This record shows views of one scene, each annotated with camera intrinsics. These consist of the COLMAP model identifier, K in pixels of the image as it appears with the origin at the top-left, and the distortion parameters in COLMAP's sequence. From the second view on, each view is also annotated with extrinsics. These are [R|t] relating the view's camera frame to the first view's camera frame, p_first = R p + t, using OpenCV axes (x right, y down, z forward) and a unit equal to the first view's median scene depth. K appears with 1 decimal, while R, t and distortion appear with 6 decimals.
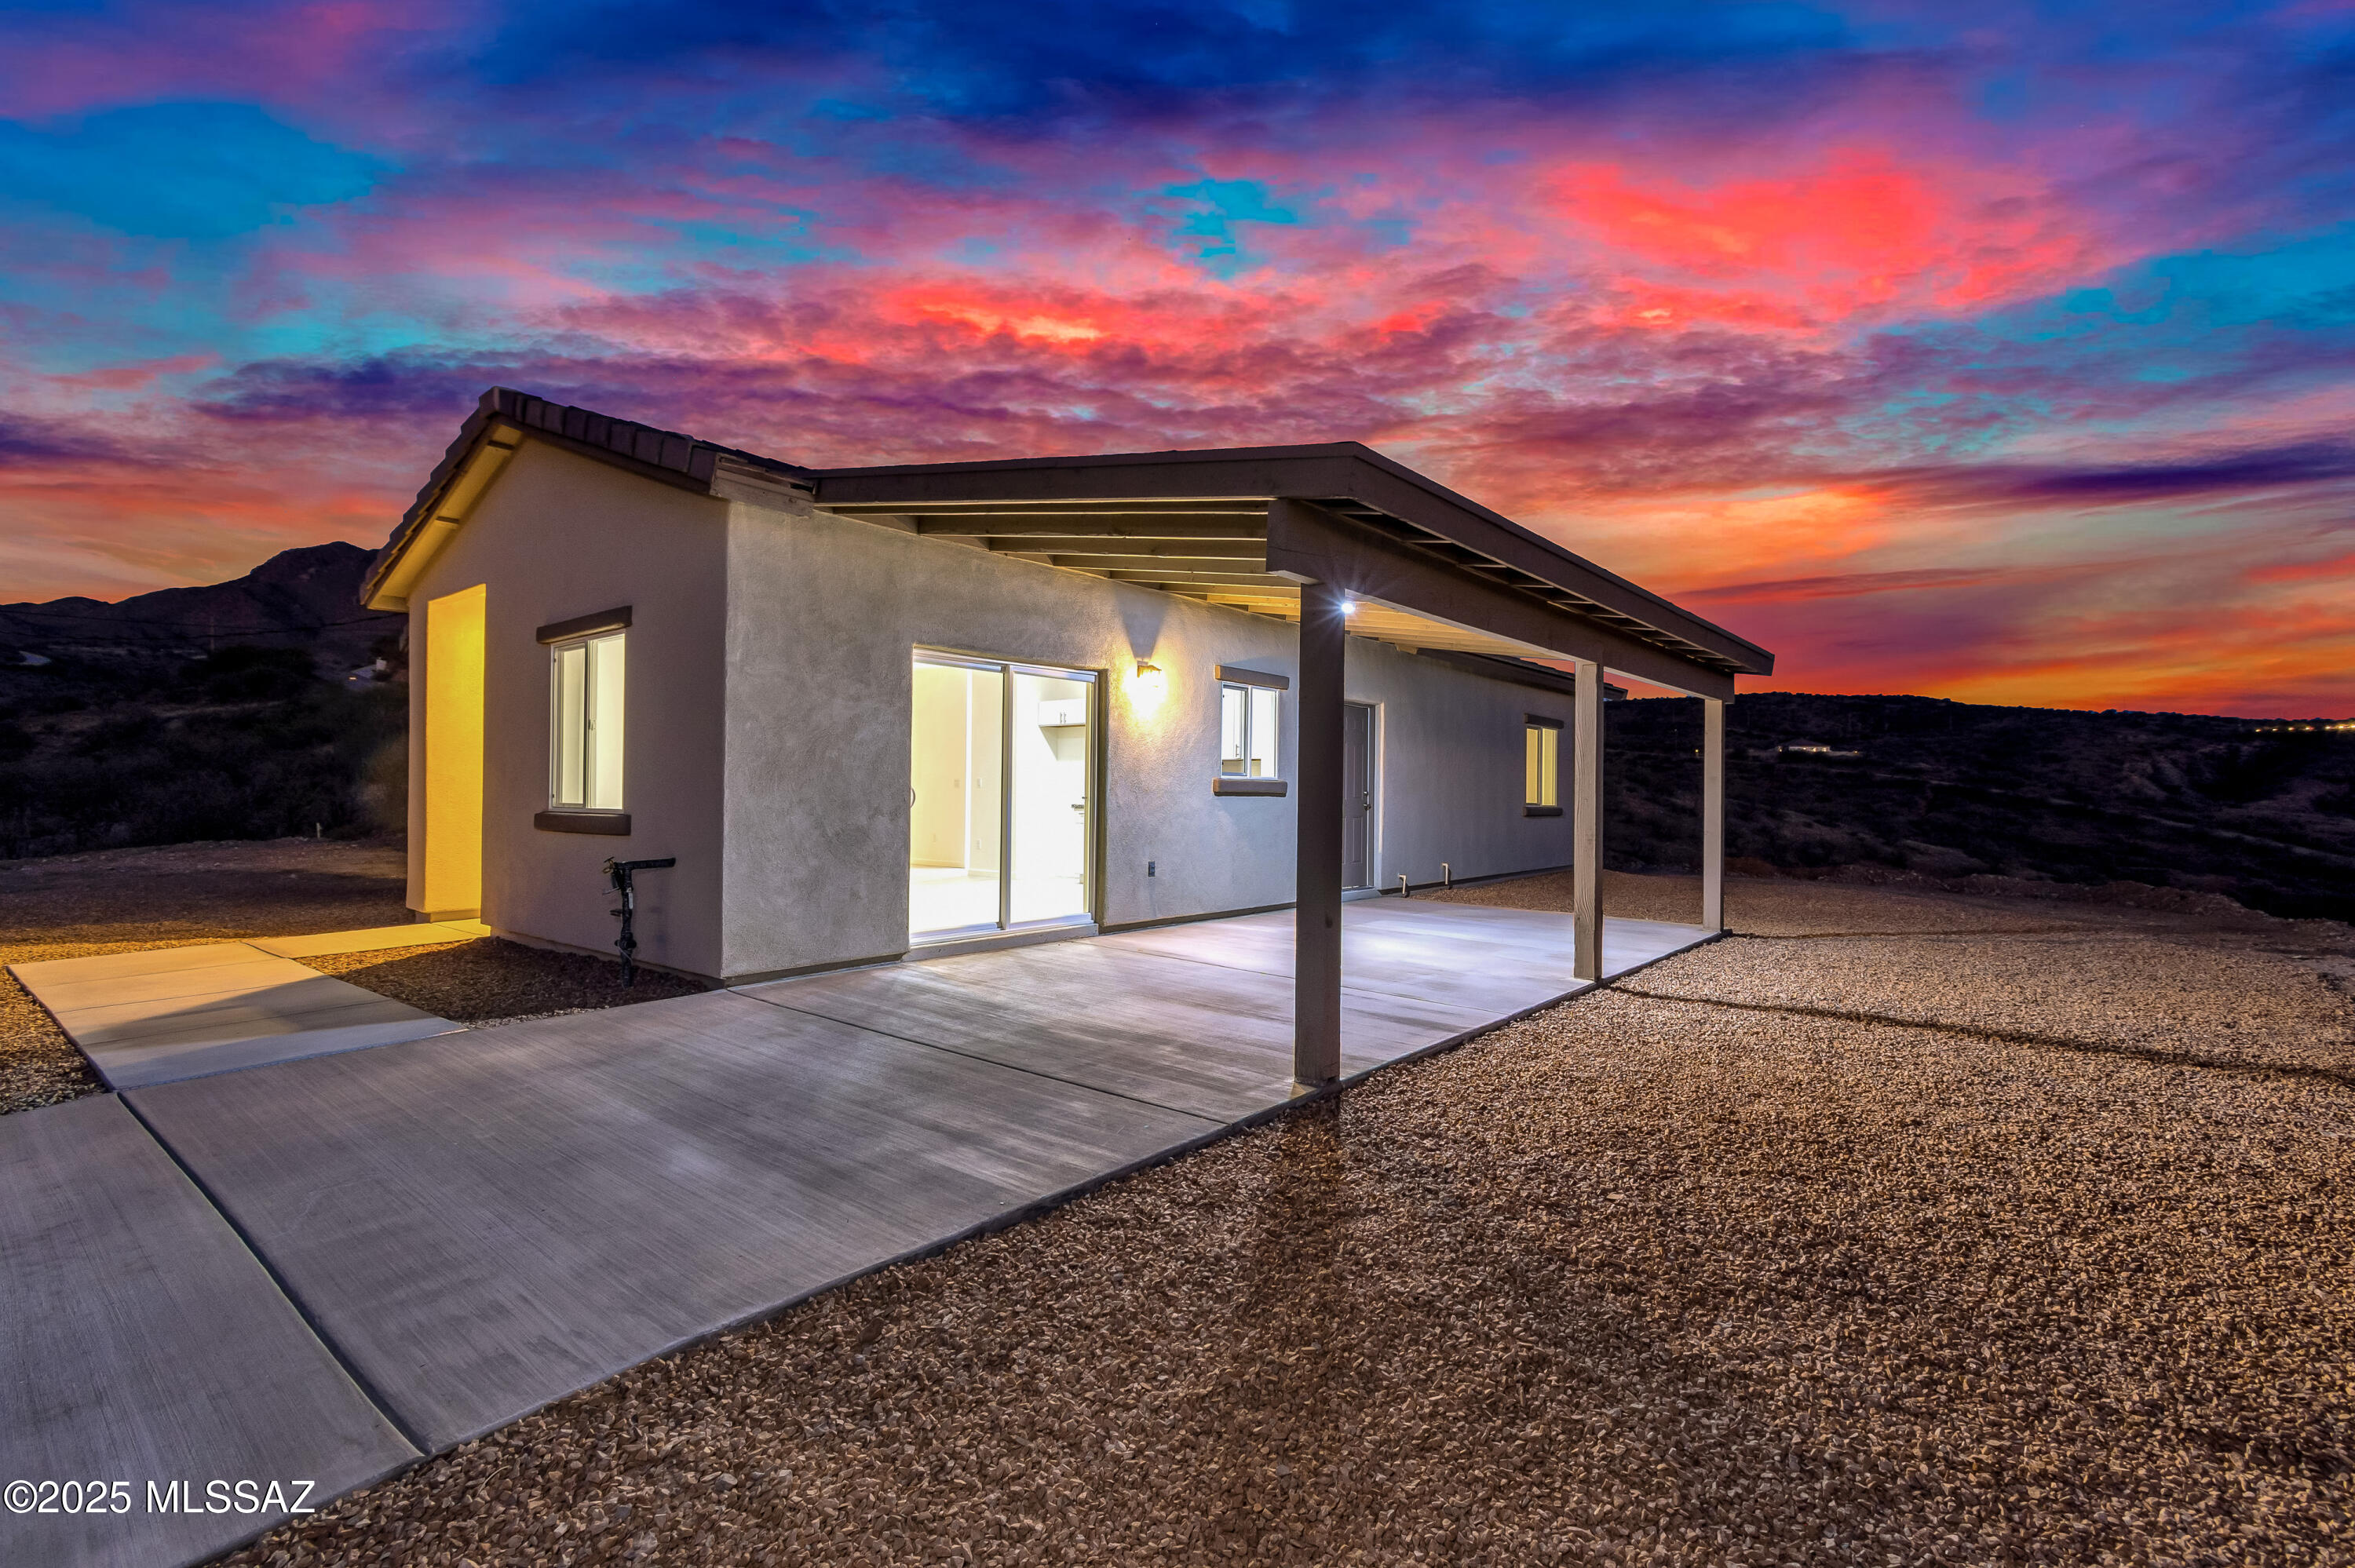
lens RADIAL K [[1051.3, 0, 1211.7], [0, 1051.3, 749.0], [0, 0, 1]] dist [0.000618, -0.000070]
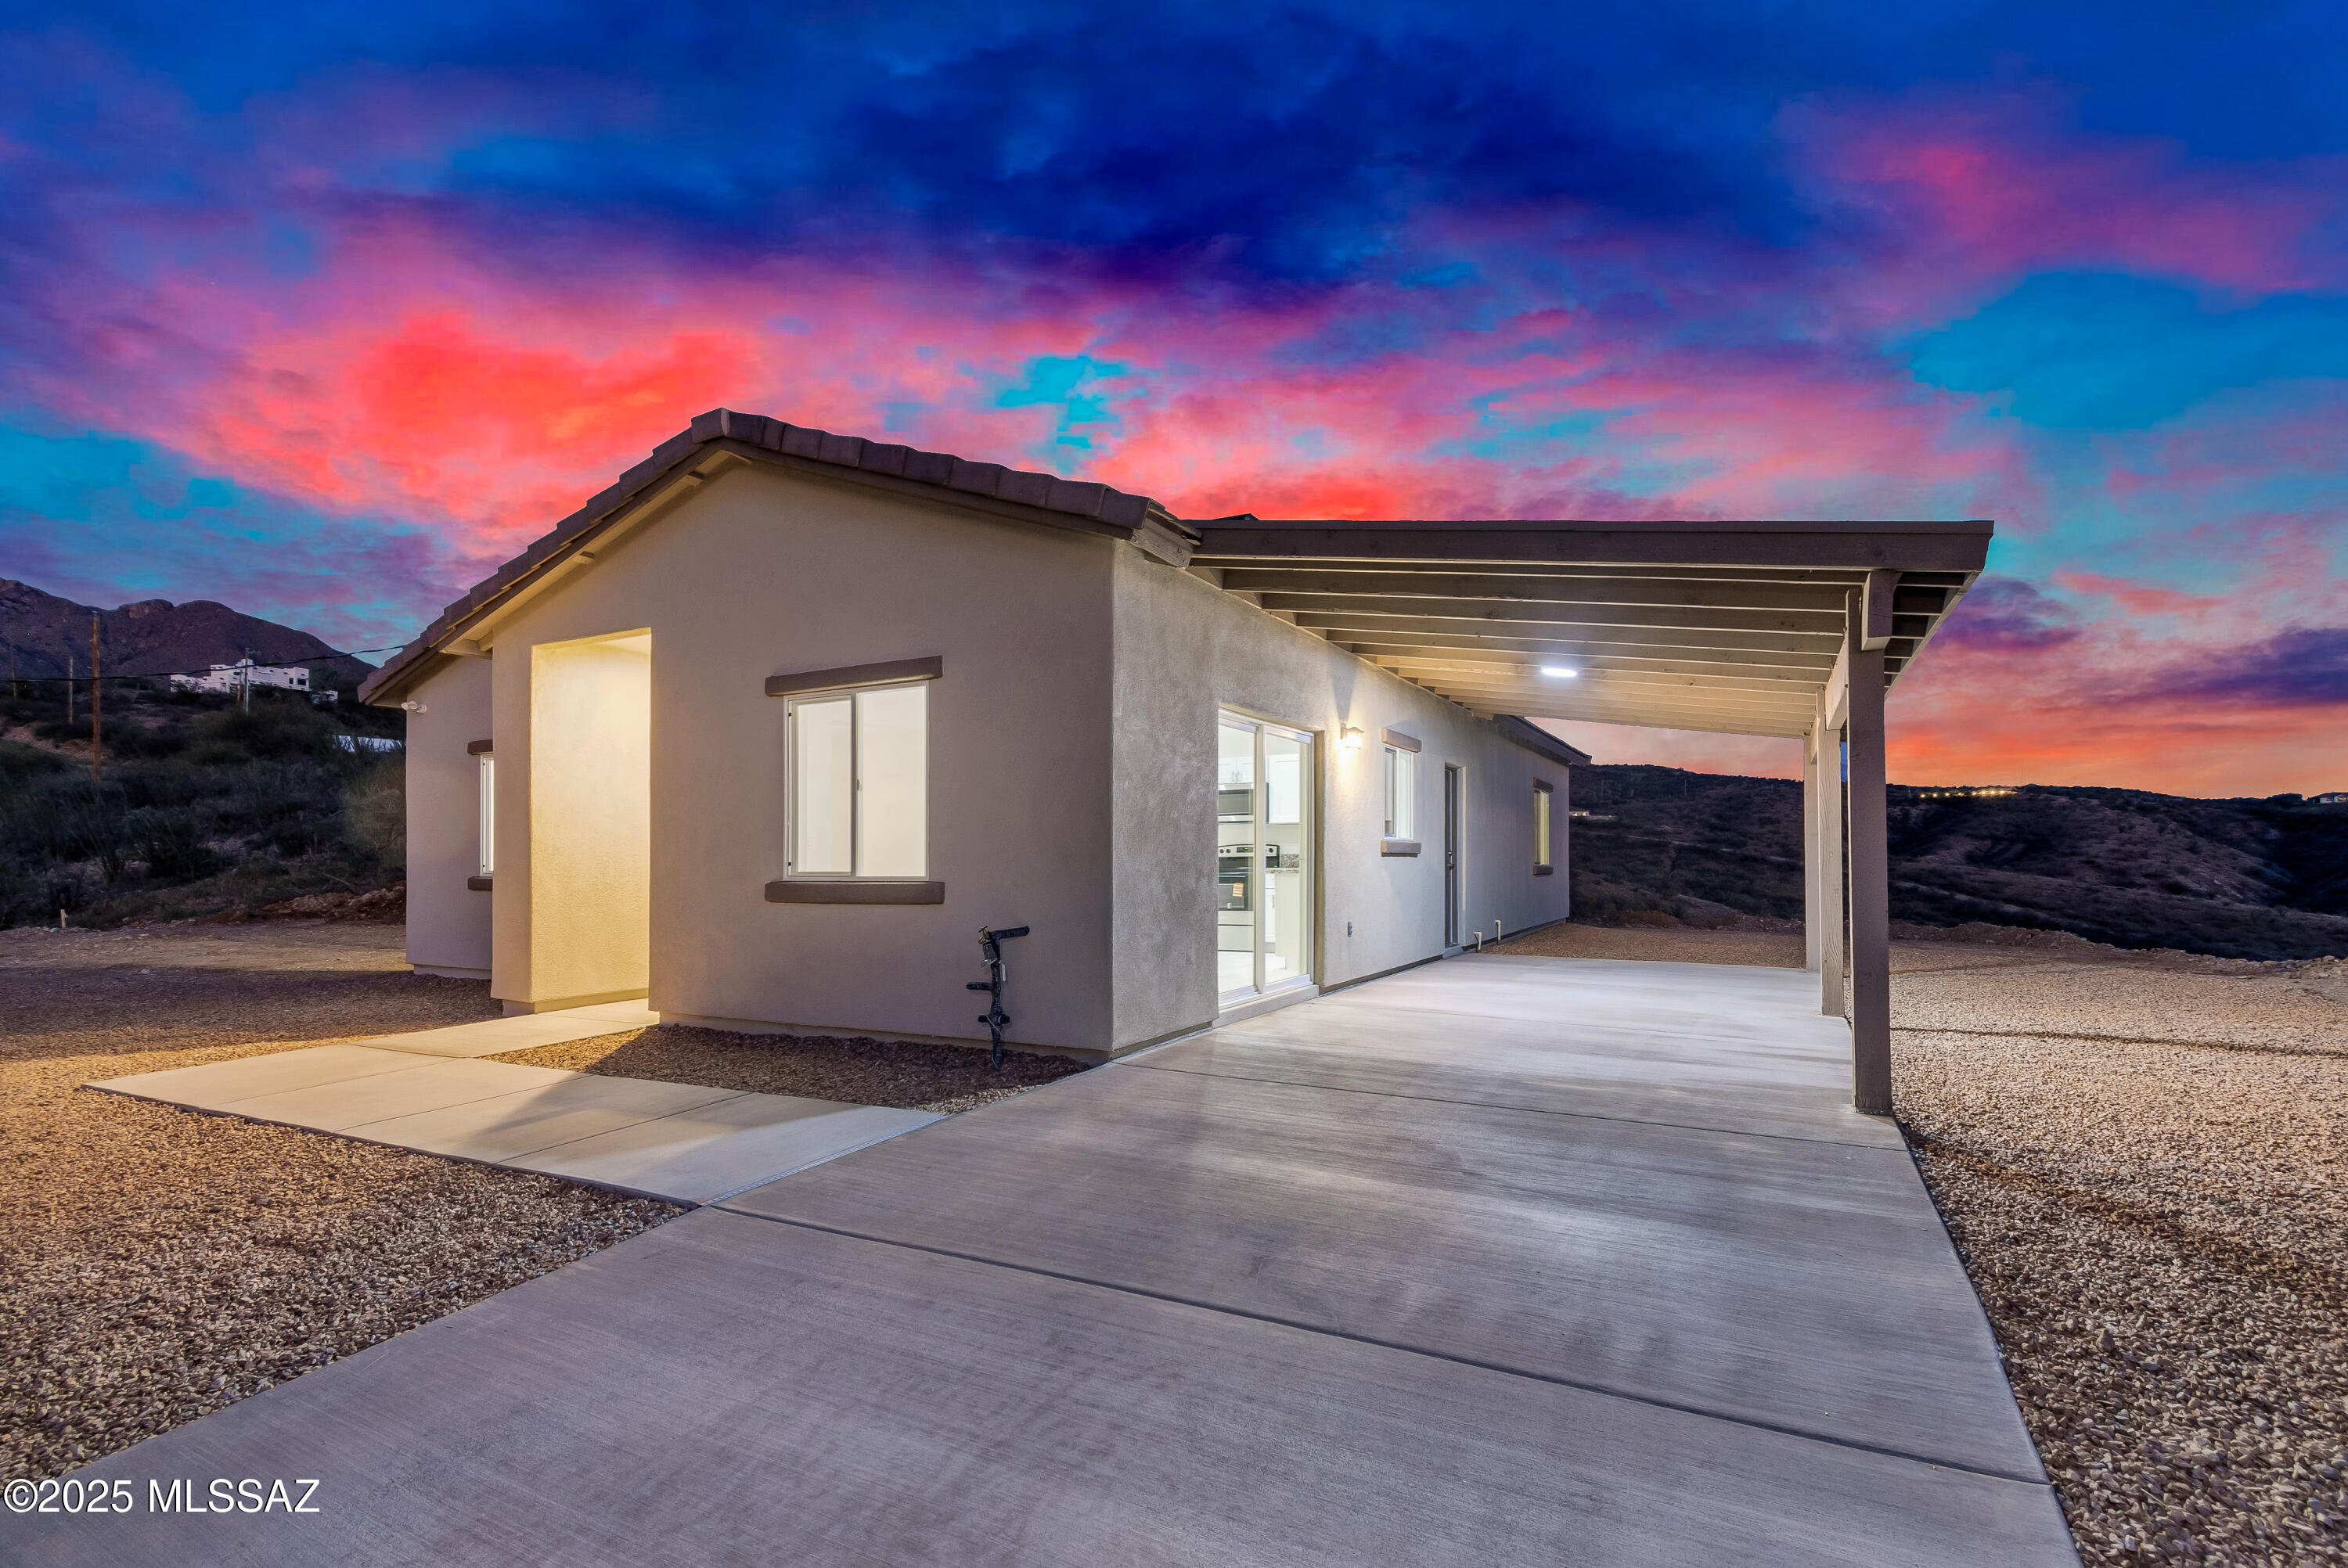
lens RADIAL K [[1050.7, 0, 1182.4], [0, 1050.7, 838.3], [0, 0, 1]] dist [-0.000212, -0.000284]
pose [[0.982619, -0.009854, 0.185373, -0.490135], [0.006110, 0.999766, 0.020754, 0.005762], [-0.185534, -0.019260, 0.982449, 0.048115]]
